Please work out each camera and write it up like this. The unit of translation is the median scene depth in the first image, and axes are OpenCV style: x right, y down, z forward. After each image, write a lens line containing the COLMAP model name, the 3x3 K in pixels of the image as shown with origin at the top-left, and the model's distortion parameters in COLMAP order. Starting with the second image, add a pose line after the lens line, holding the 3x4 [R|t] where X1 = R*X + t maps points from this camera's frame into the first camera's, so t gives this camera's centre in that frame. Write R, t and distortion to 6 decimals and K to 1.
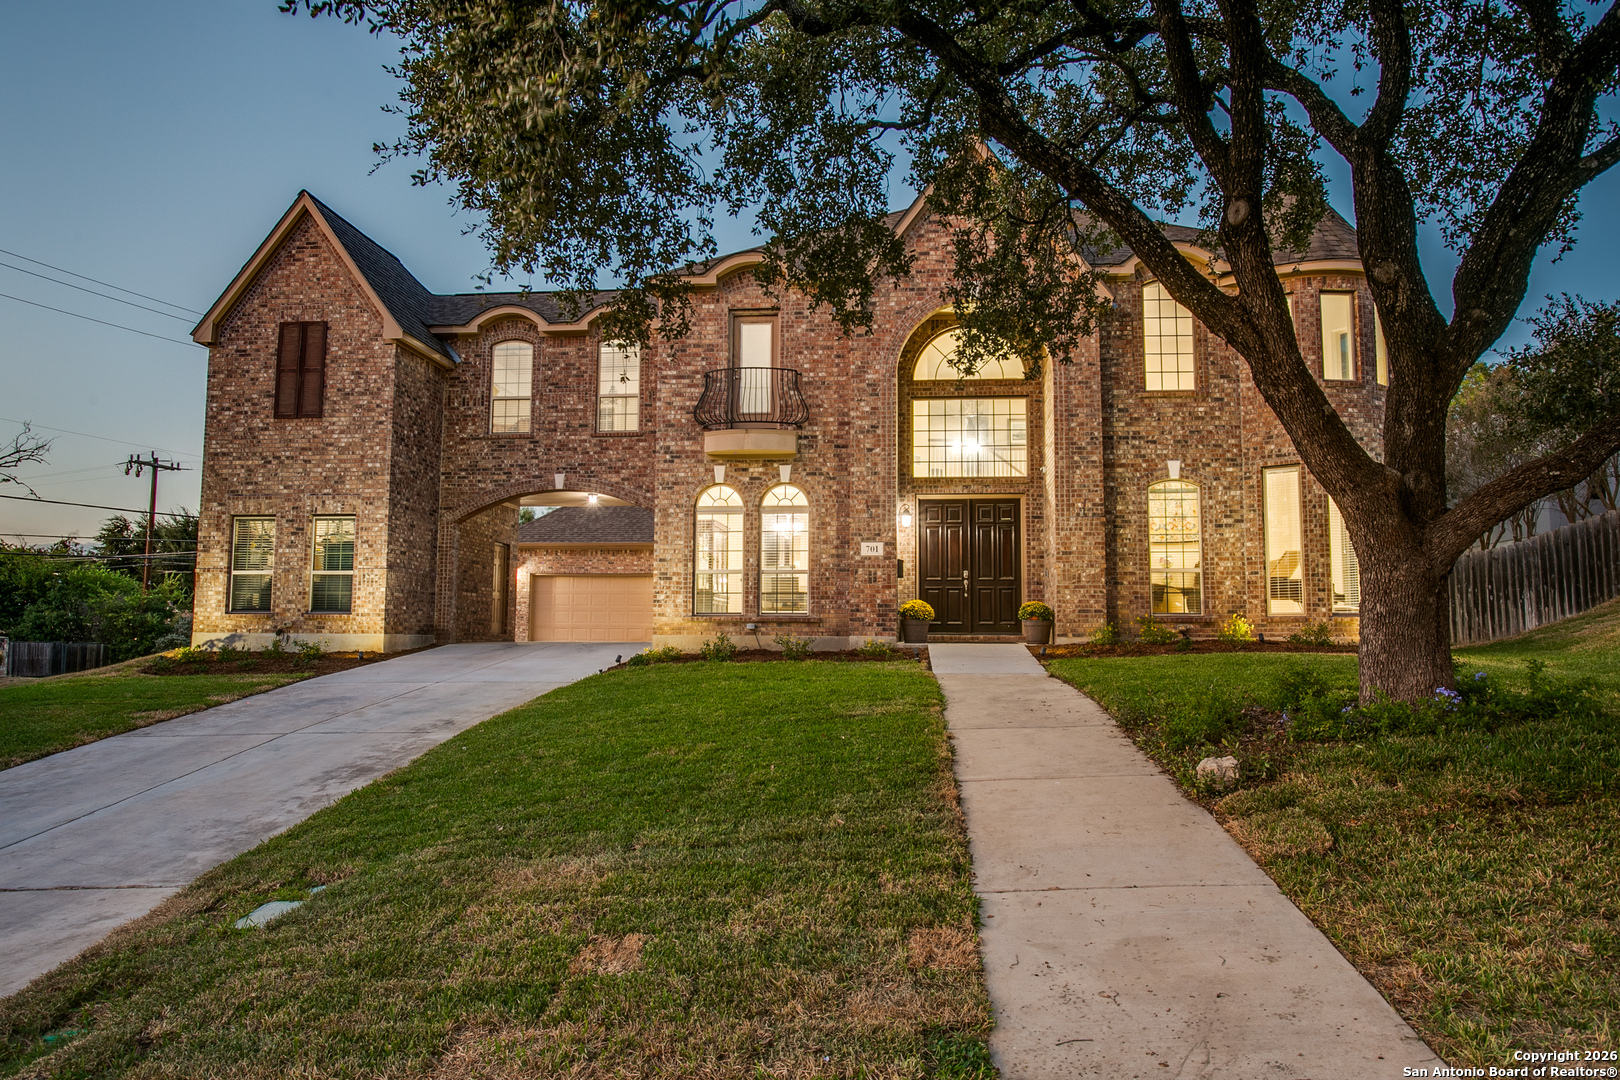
lens RADIAL K [[1016.9, 0, 811.3], [0, 1016.9, 501.1], [0, 0, 1]] dist [-0.026571, 0.006583]
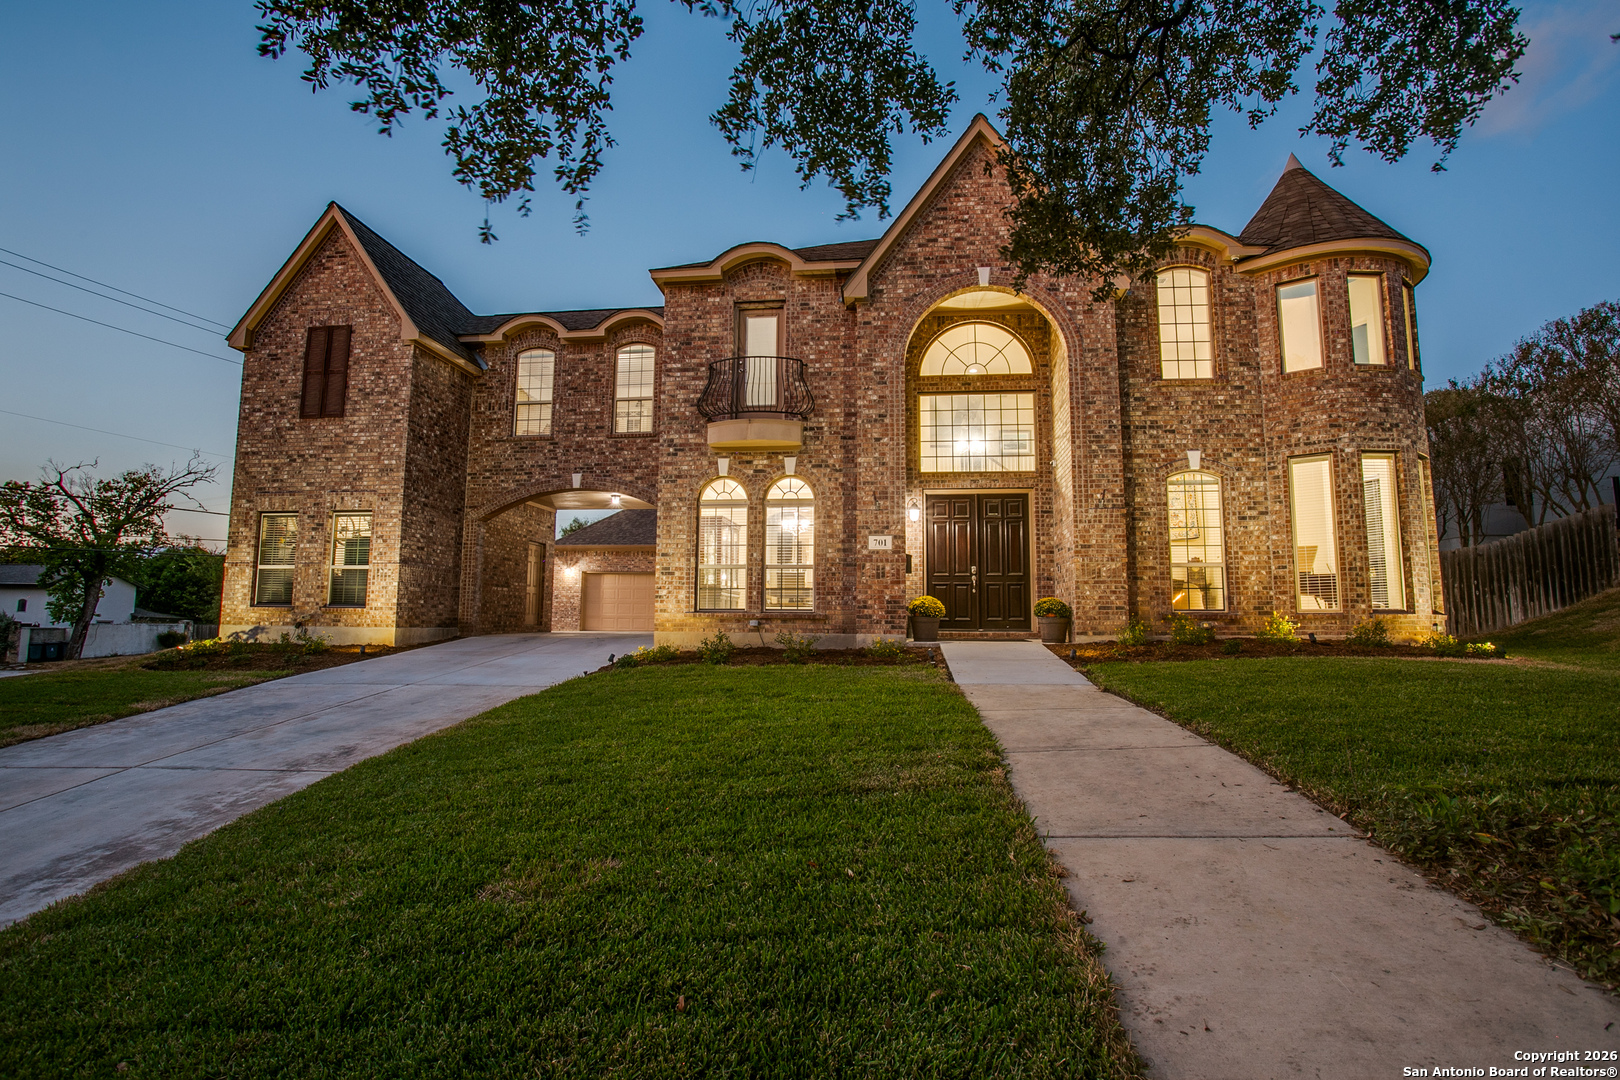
lens RADIAL K [[745.1, 0, 807.6], [0, 745.1, 518.0], [0, 0, 1]] dist [-0.055526, 0.015532]
pose [[0.999692, -0.000589, -0.024792, 0.008833], [0.000480, 0.999990, -0.004368, 0.025792], [0.024794, 0.004355, 0.999683, 0.285691]]
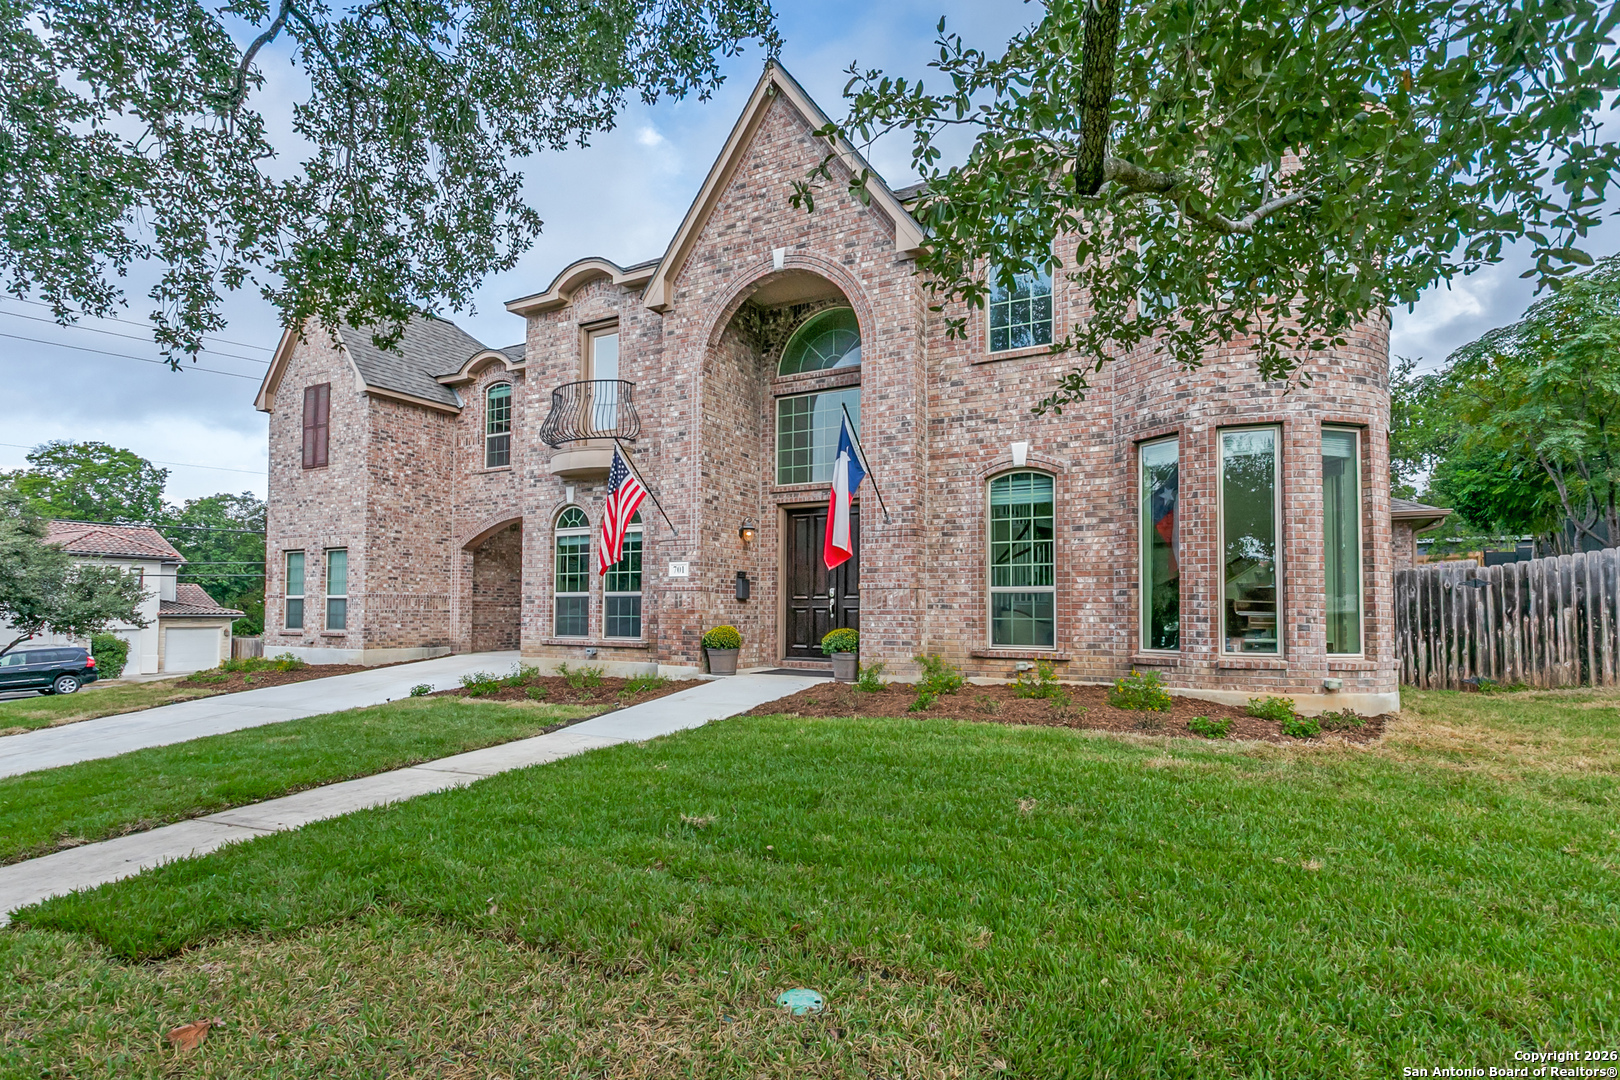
lens RADIAL K [[789.0, 0, 830.0], [0, 789.0, 561.4], [0, 0, 1]] dist [0.008777, 0.001972]
pose [[0.923998, -0.025641, -0.381537, 0.433414], [0.051459, 0.997012, 0.057618, 0.005980], [0.378919, -0.072872, 0.922556, 0.386911]]
